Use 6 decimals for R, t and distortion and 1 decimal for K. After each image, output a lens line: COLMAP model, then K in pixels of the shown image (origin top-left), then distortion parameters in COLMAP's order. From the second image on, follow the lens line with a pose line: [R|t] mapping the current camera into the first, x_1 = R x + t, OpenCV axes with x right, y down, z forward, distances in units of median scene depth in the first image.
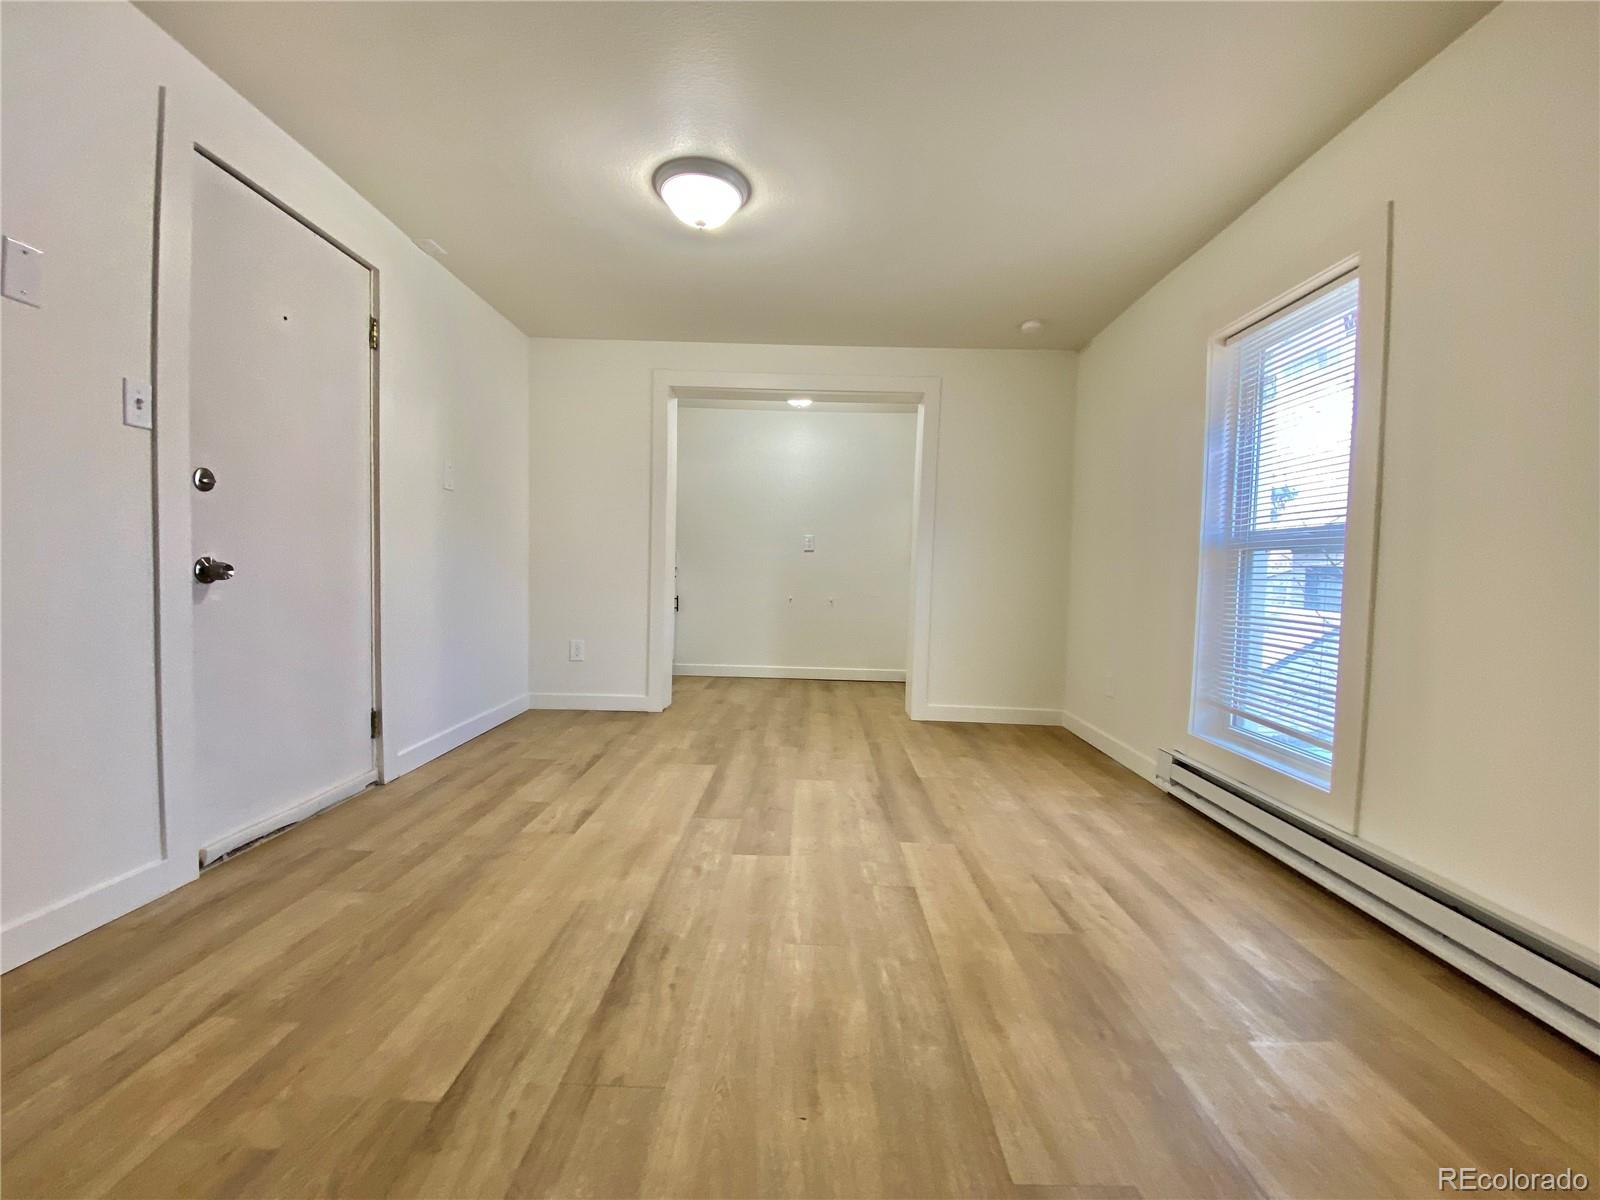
lens RADIAL K [[653.1, 0, 805.8], [0, 653.1, 600.4], [0, 0, 1]] dist [0.025574, -0.022724]
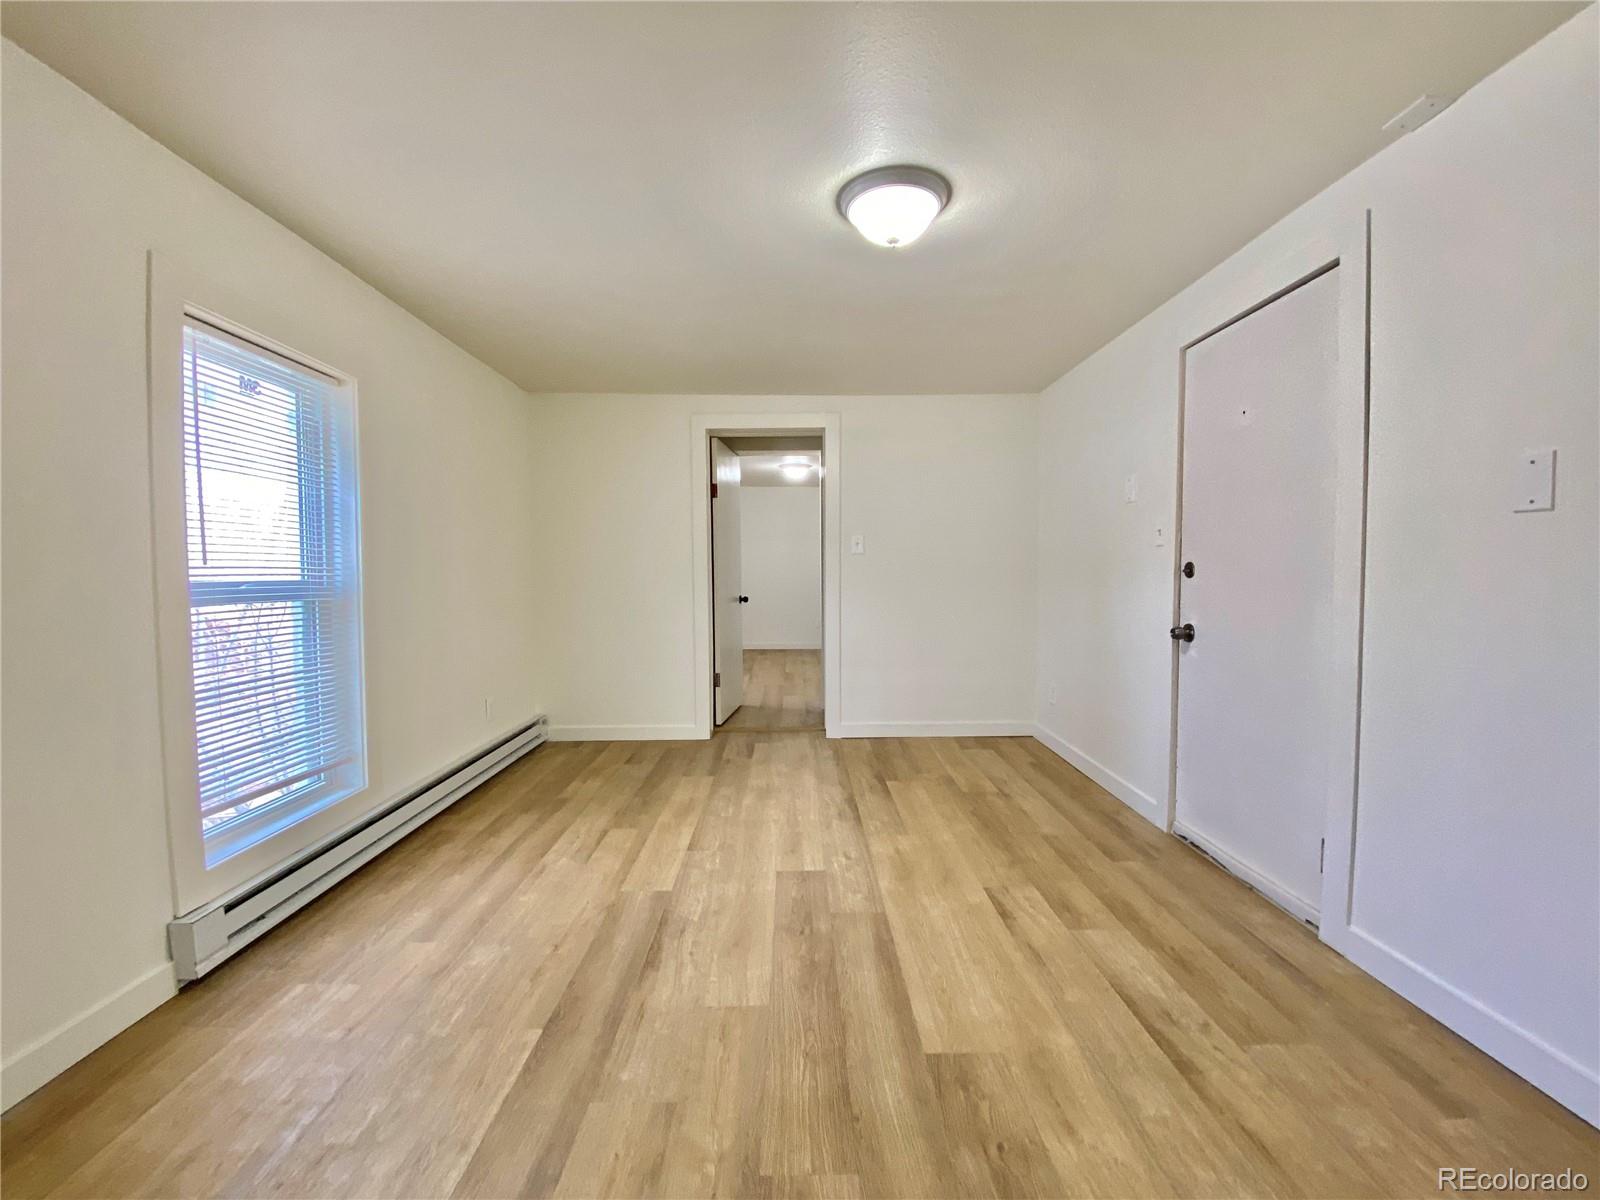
lens RADIAL K [[653.1, 0, 805.8], [0, 653.1, 600.4], [0, 0, 1]] dist [0.025574, -0.022724]
pose [[-0.999452, -0.019033, -0.027082, -0.035230], [-0.021317, 0.996006, 0.086699, -0.192827], [0.025324, 0.087229, -0.995866, 2.082336]]
